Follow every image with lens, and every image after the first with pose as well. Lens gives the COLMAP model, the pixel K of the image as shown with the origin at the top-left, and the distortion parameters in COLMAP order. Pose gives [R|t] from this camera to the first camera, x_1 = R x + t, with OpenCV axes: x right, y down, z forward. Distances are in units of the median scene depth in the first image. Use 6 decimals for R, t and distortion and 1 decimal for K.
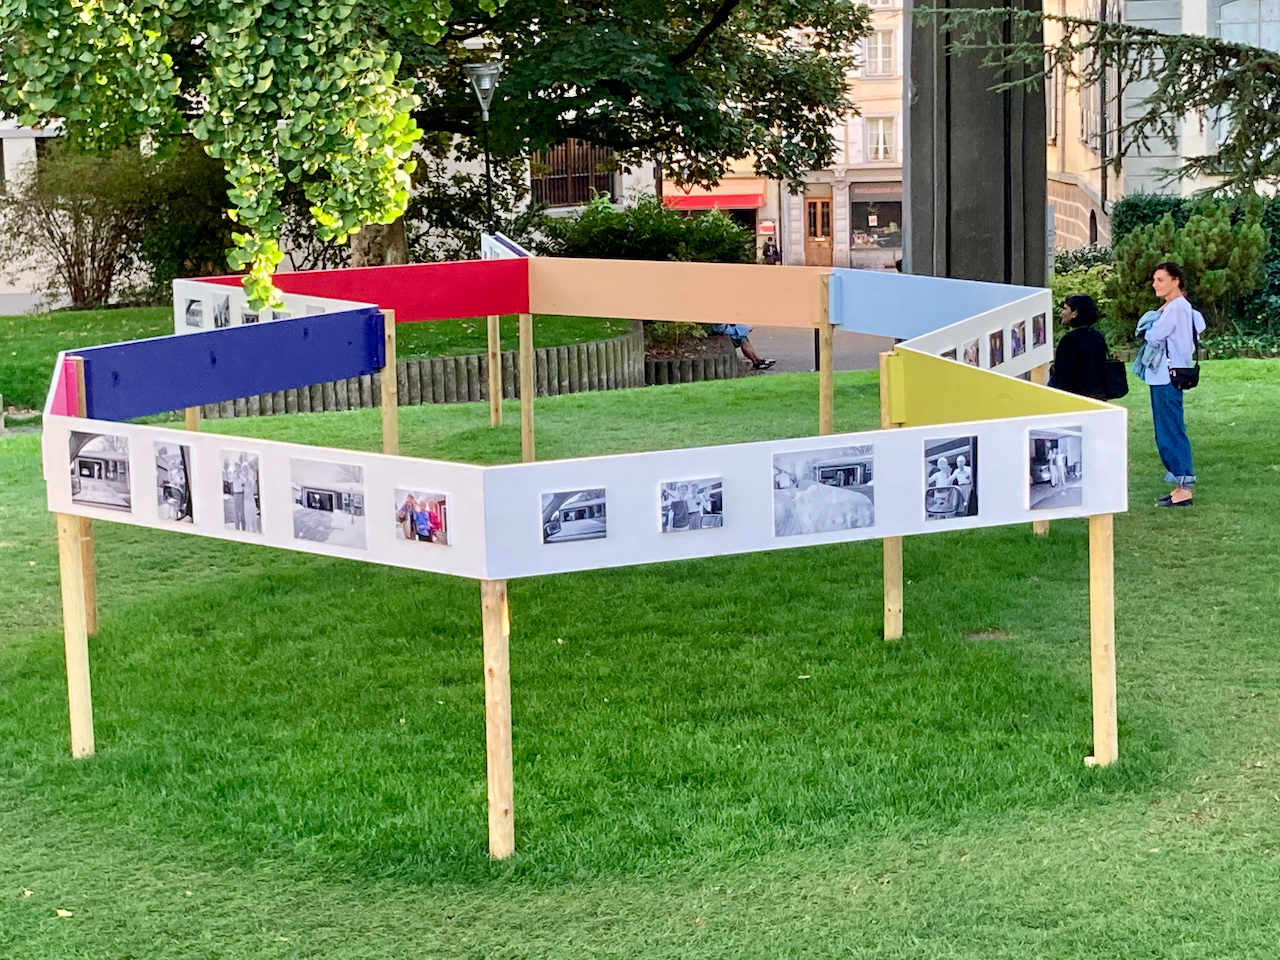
lens RADIAL K [[2783.8, 0, 640.0], [0, 2783.8, 480.0], [0, 0, 1]] dist [0.253839, -1.723620]
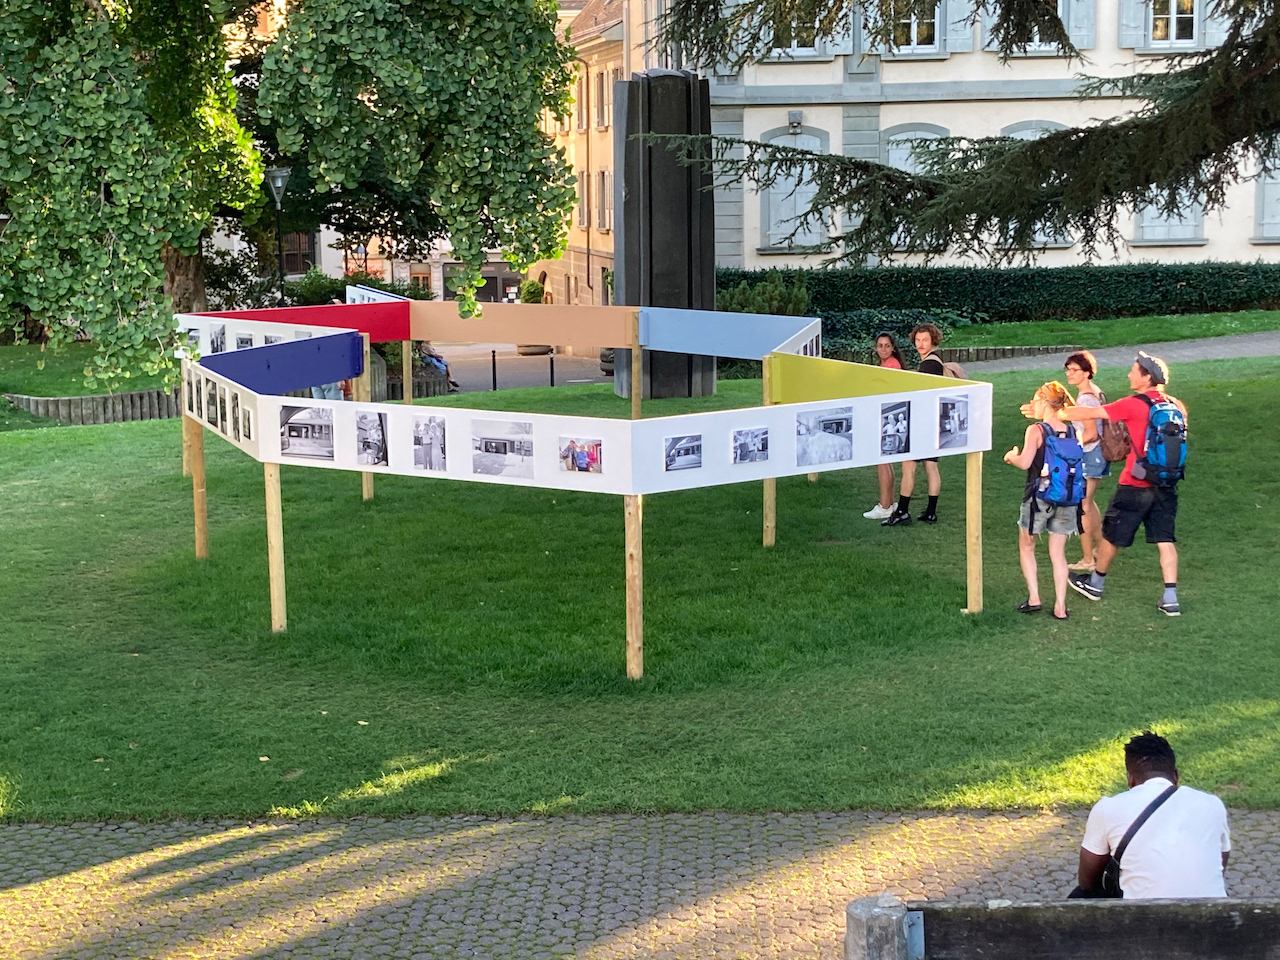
lens RADIAL K [[2006.5, 0, 640.0], [0, 2006.5, 480.0], [0, 0, 1]] dist [0.112775, 0.025018]
pose [[0.980740, -0.015101, 0.194731, -0.241858], [0.015155, 0.999884, 0.001212, 0.024234], [-0.194727, 0.001762, 0.980856, -0.064682]]
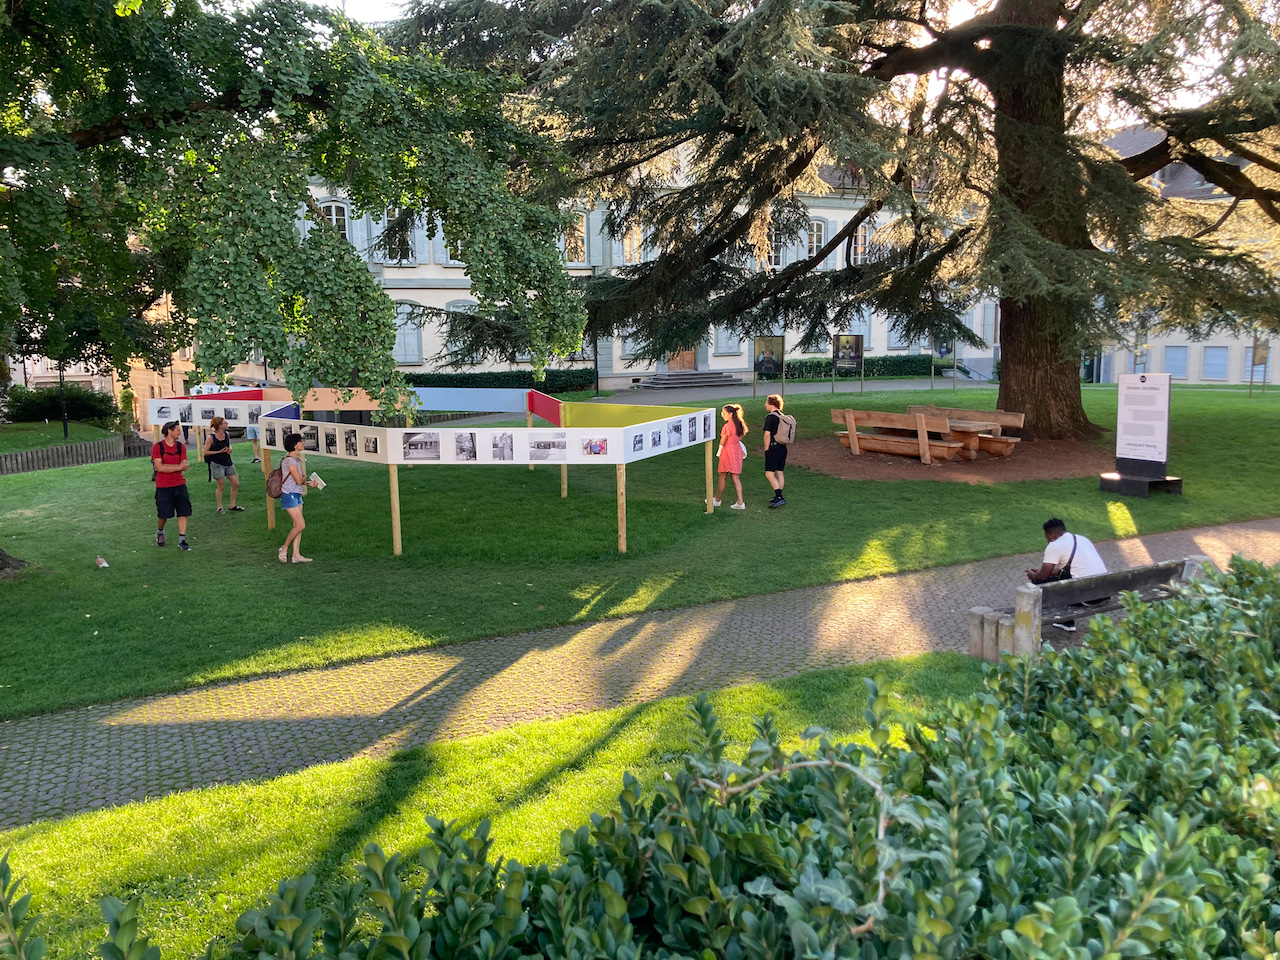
lens RADIAL K [[1043.1, 0, 640.0], [0, 1043.1, 480.0], [0, 0, 1]] dist [0.042919, -0.059071]
pose [[0.783397, -0.076318, 0.616818, -0.708149], [0.084810, 0.996276, 0.015554, 0.034458], [-0.615708, 0.040127, 0.786952, 0.056159]]
